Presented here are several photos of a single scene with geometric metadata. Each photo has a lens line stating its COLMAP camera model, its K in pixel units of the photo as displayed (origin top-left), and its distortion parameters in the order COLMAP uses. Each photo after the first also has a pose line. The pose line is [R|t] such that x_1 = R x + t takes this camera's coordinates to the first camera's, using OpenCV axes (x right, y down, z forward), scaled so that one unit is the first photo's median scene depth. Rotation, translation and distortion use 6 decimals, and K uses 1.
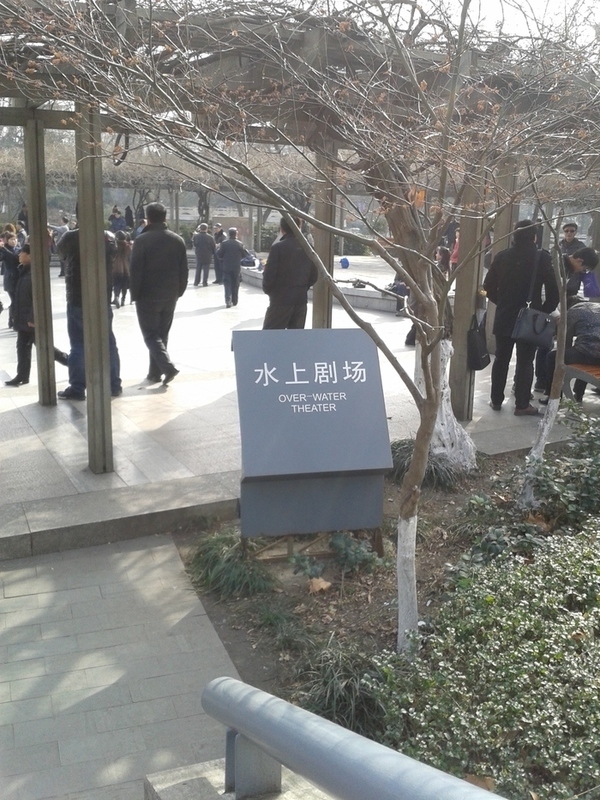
lens RADIAL K [[833.9, 0, 300.0], [0, 833.9, 400.0], [0, 0, 1]] dist [0.154725, -0.015123]
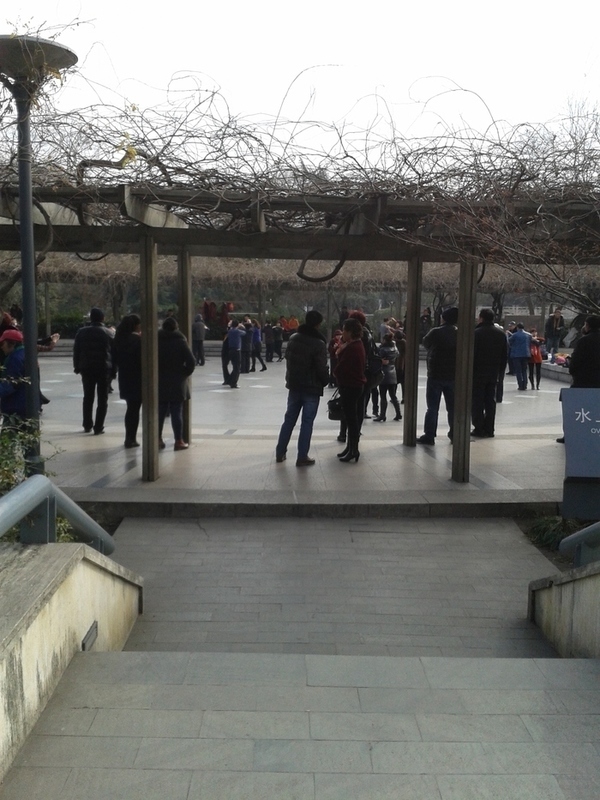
lens RADIAL K [[833.9, 0, 300.0], [0, 833.9, 400.0], [0, 0, 1]] dist [0.154725, -0.015123]
pose [[0.947924, 0.033868, -0.316692, -0.037256], [-0.069196, 0.992479, -0.100979, 0.127462], [0.310890, 0.117634, 0.943138, -0.626711]]
